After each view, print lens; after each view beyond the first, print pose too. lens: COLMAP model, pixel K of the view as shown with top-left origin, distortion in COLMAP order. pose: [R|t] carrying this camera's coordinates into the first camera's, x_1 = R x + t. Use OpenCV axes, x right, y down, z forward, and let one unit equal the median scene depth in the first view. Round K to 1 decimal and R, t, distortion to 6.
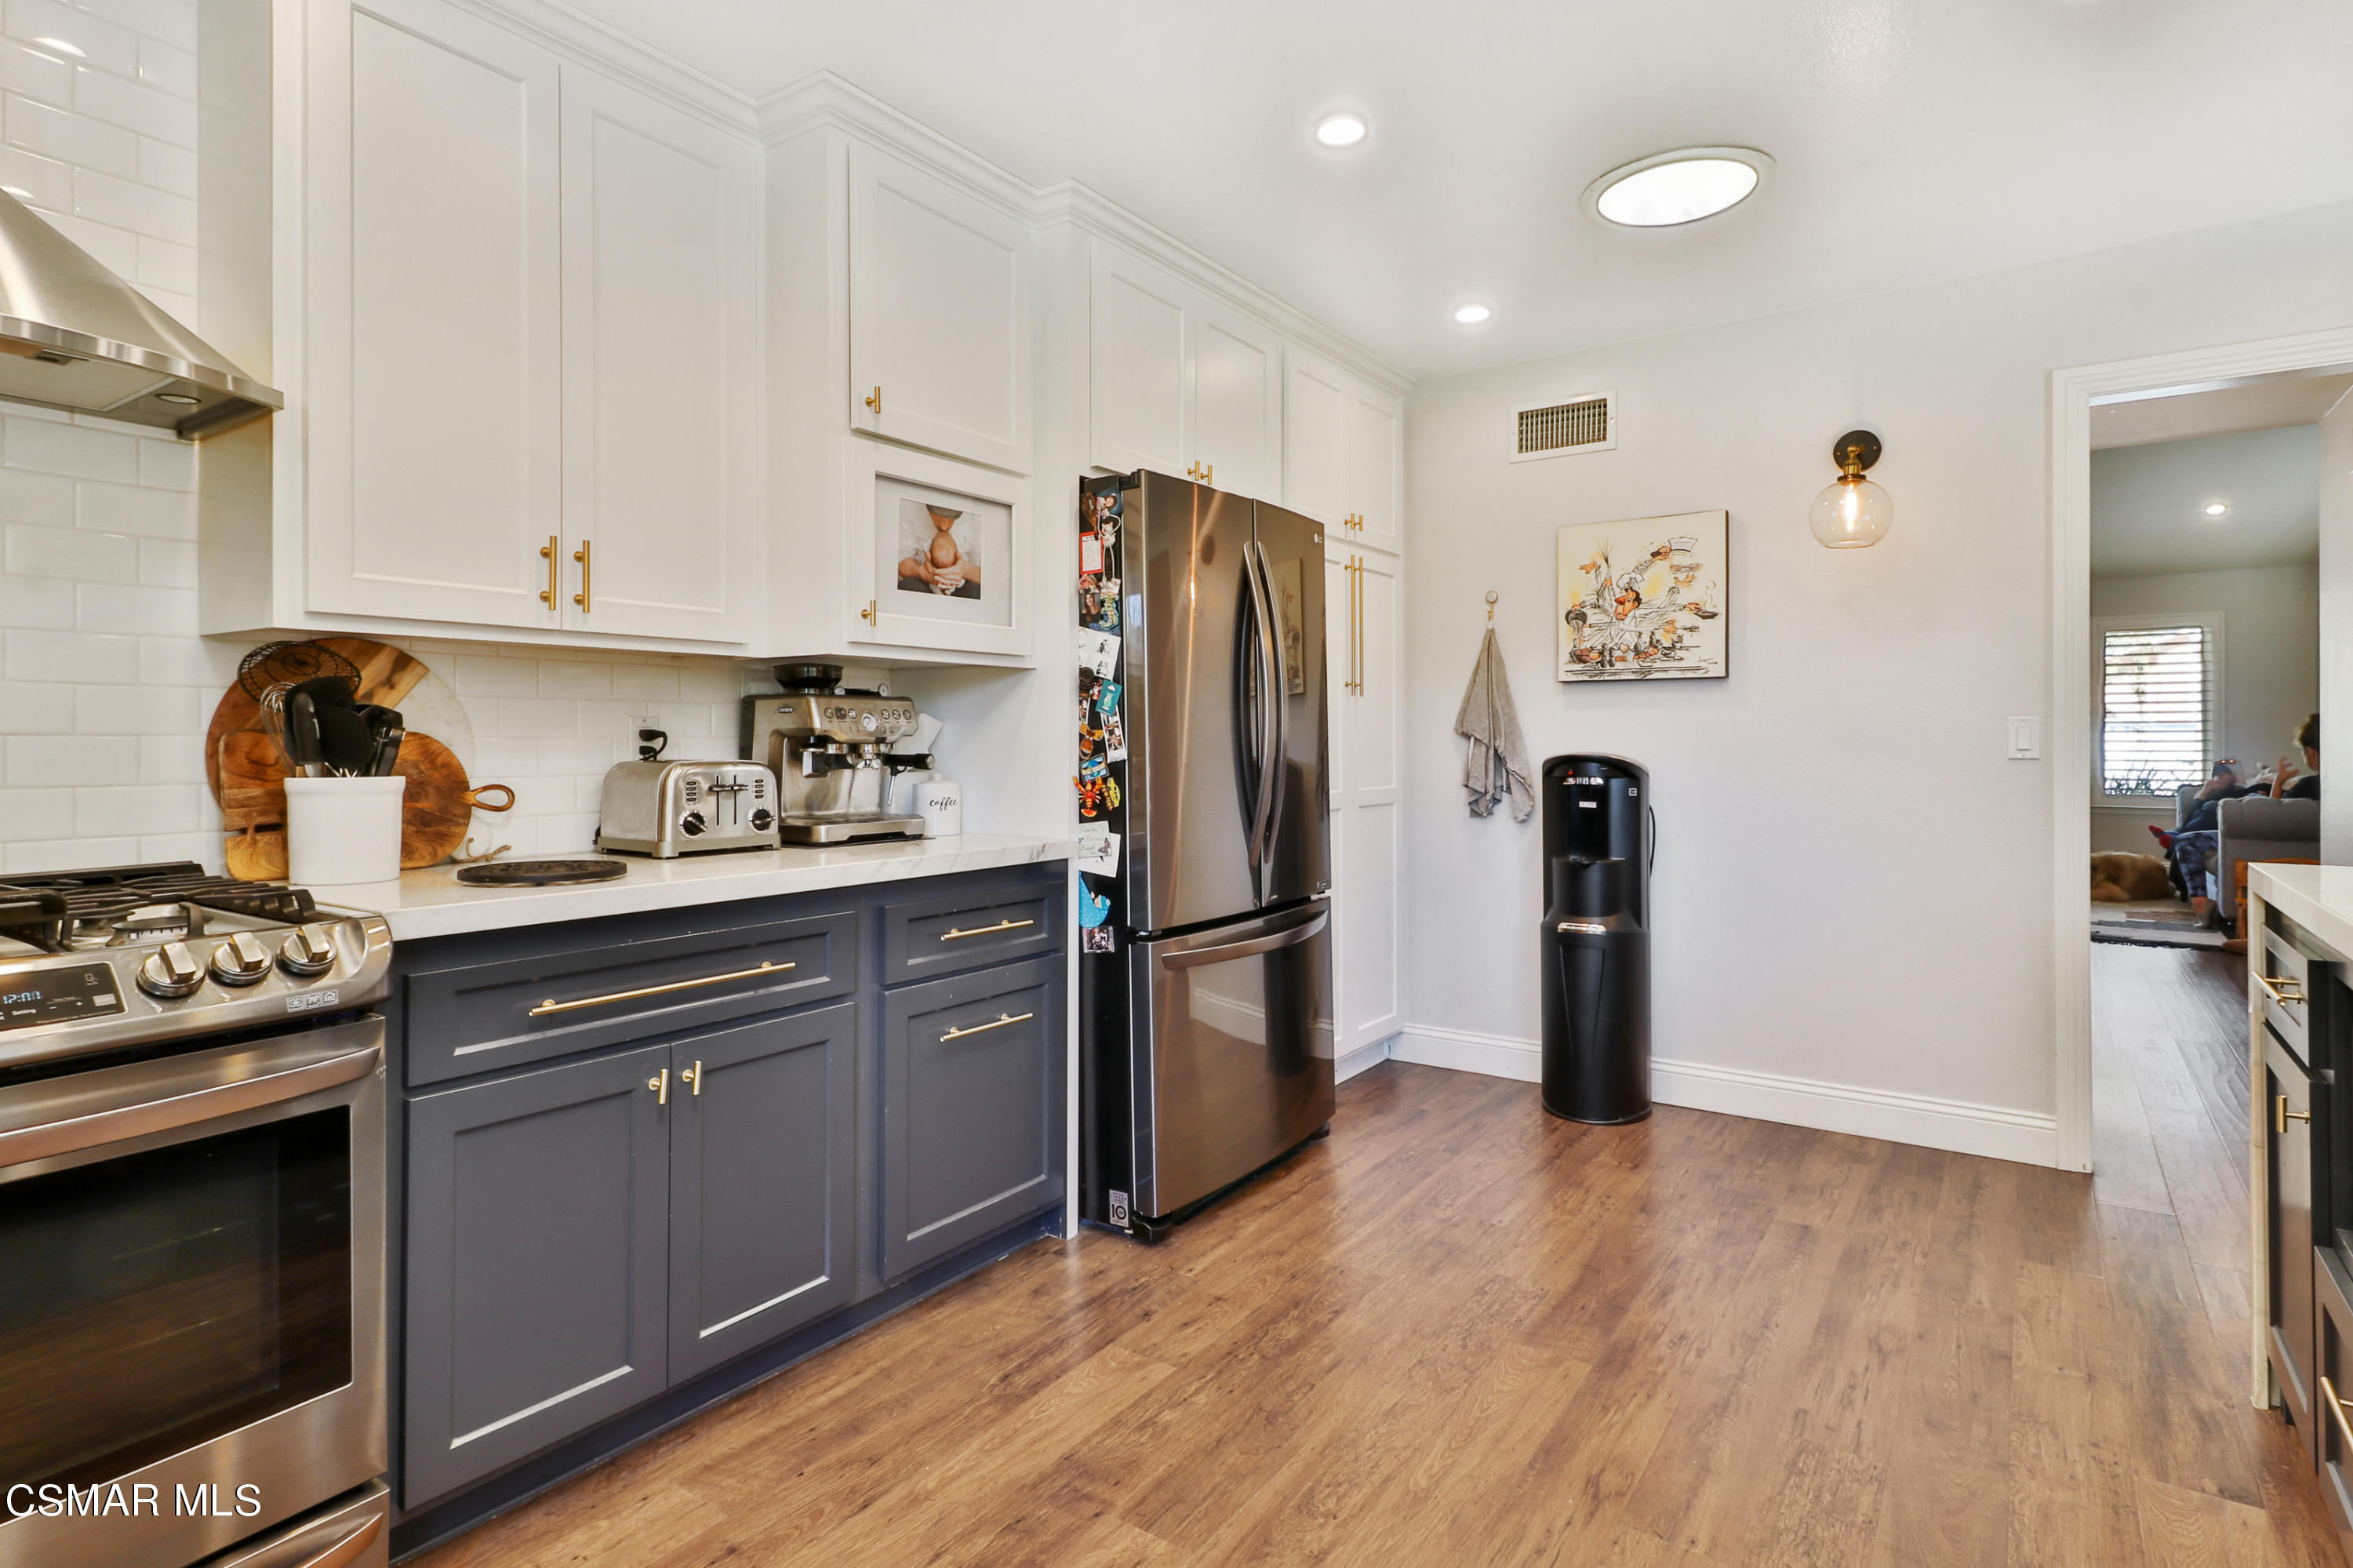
lens RADIAL K [[1217.3, 0, 1165.9], [0, 1217.3, 746.4], [0, 0, 1]] dist [0.016746, -0.002828]
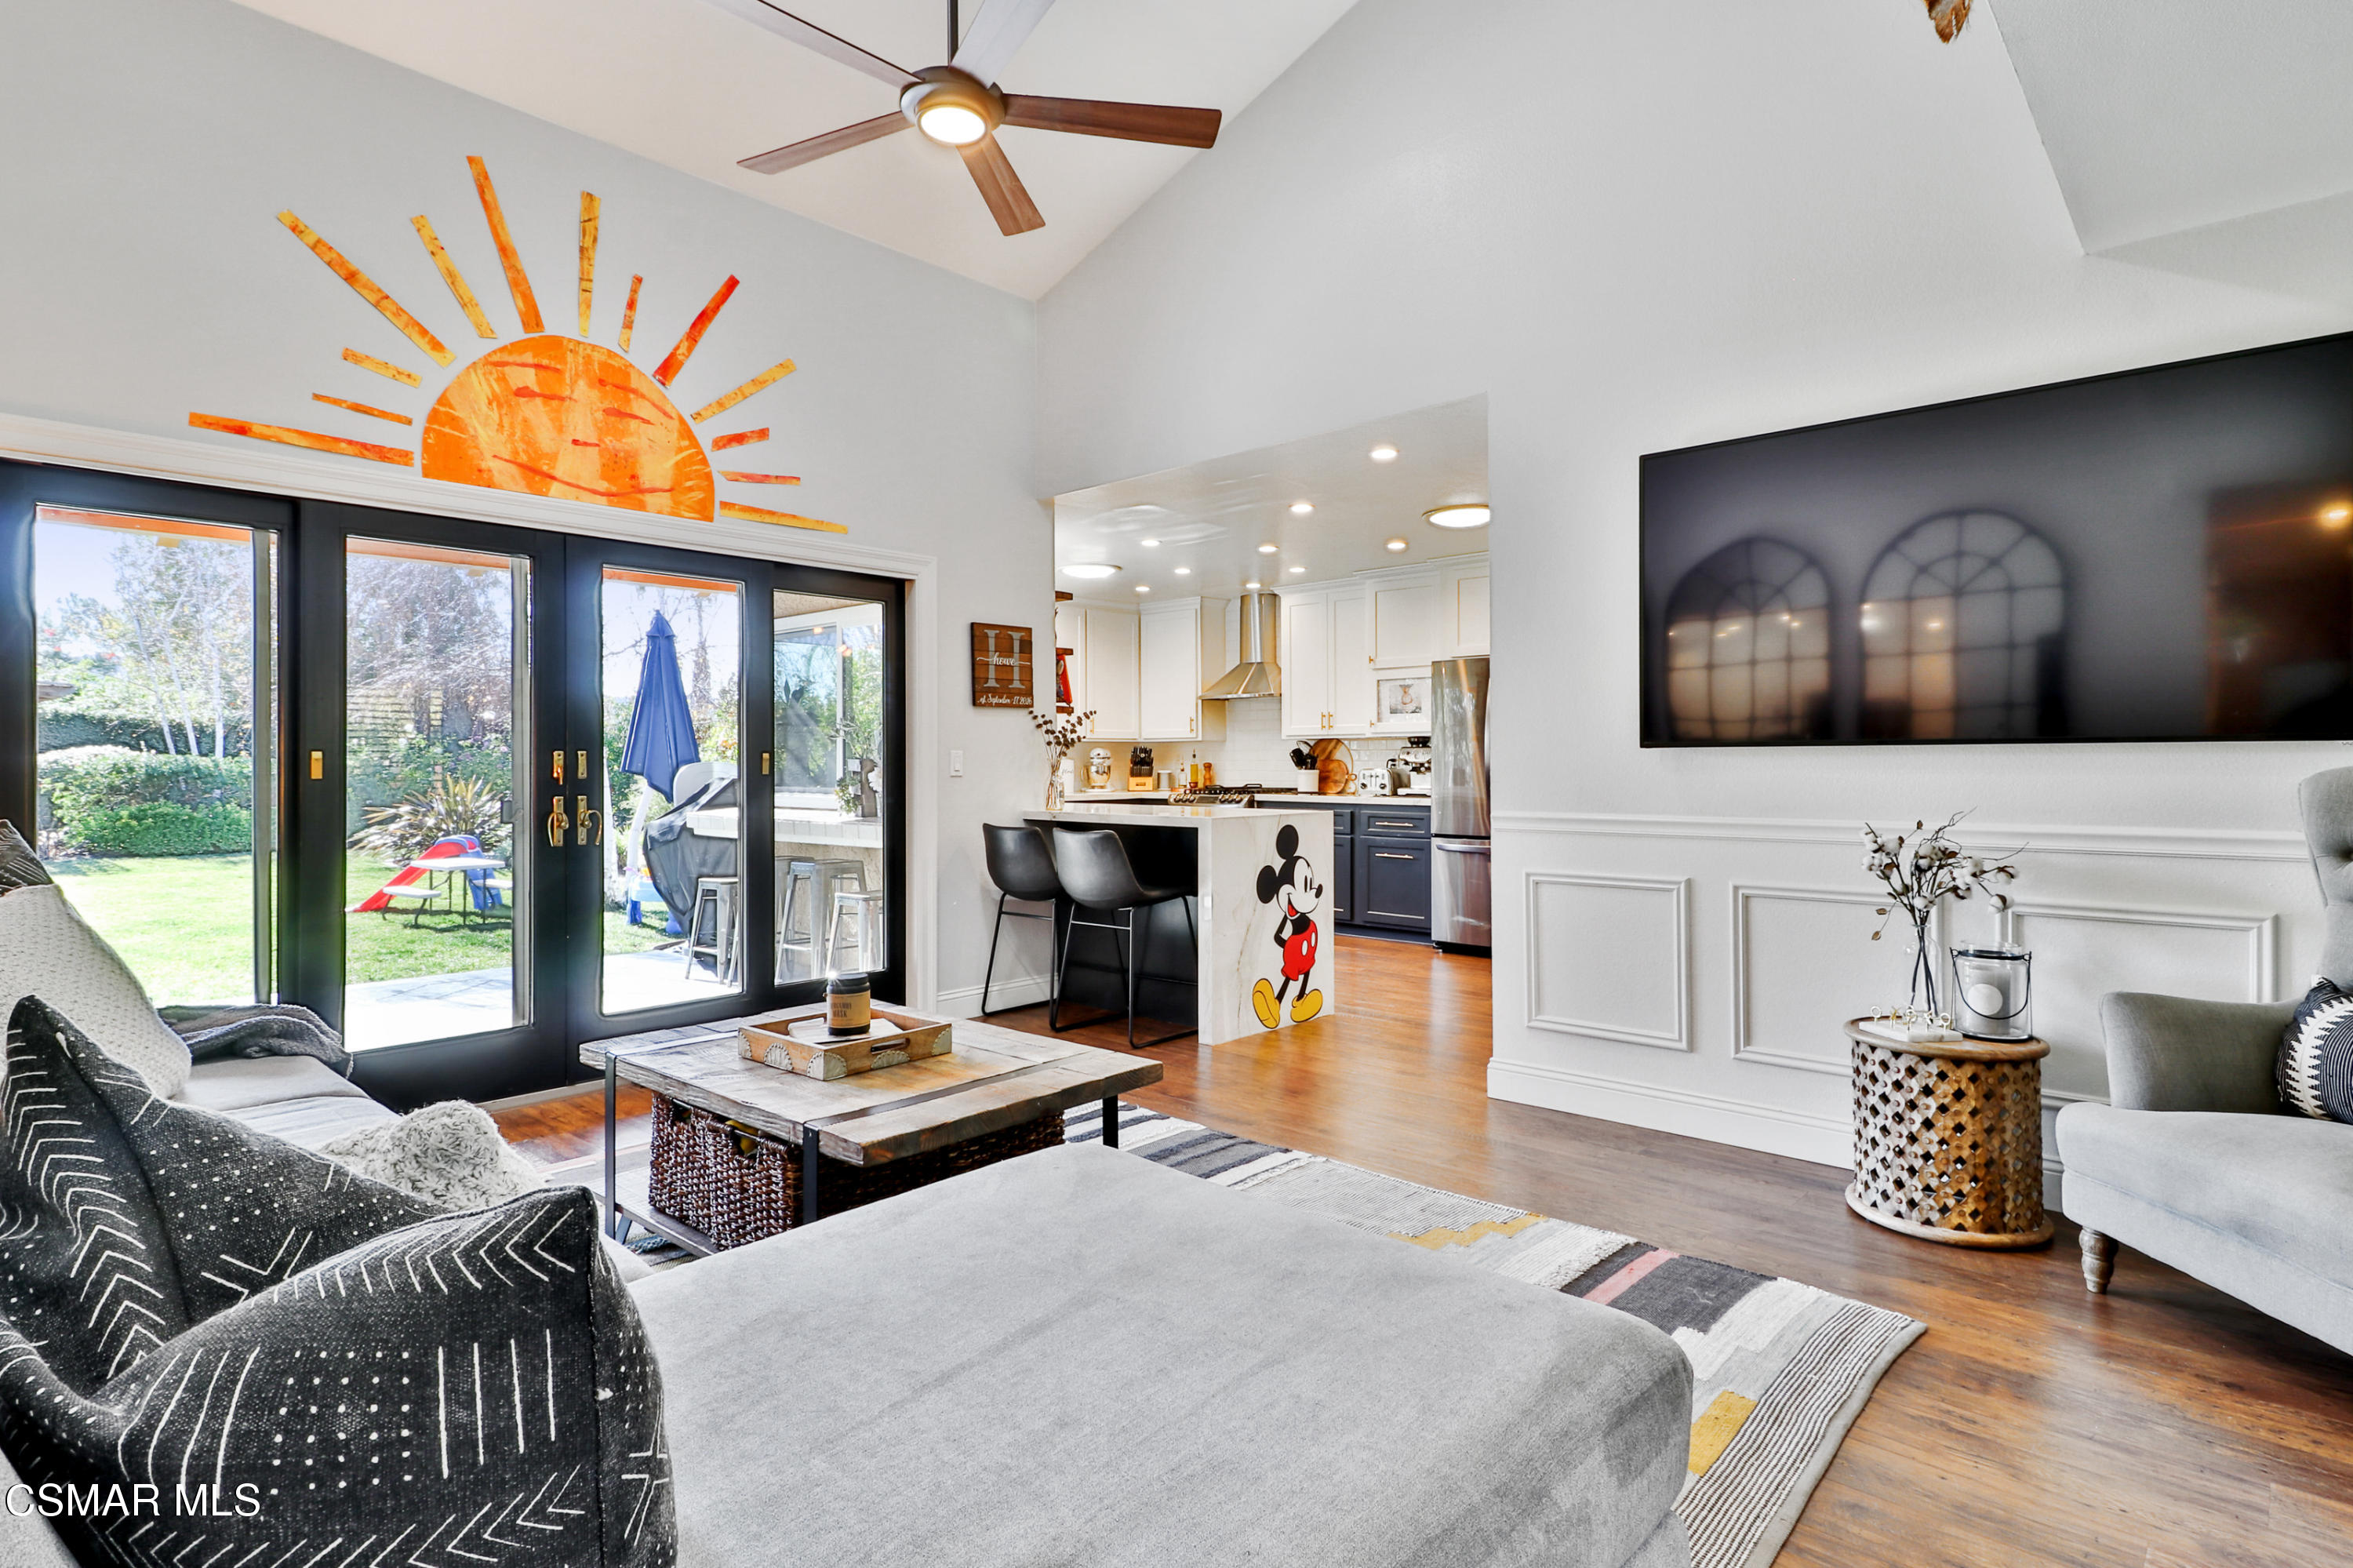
lens RADIAL K [[1202.9, 0, 1140.3], [0, 1202.9, 773.8], [0, 0, 1]] dist [0.024787, -0.015217]
pose [[-0.147584, 0.014901, -0.988937, 2.239926], [-0.002594, 0.999877, 0.015453, -0.016143], [0.989046, 0.004846, -0.147527, 0.622530]]
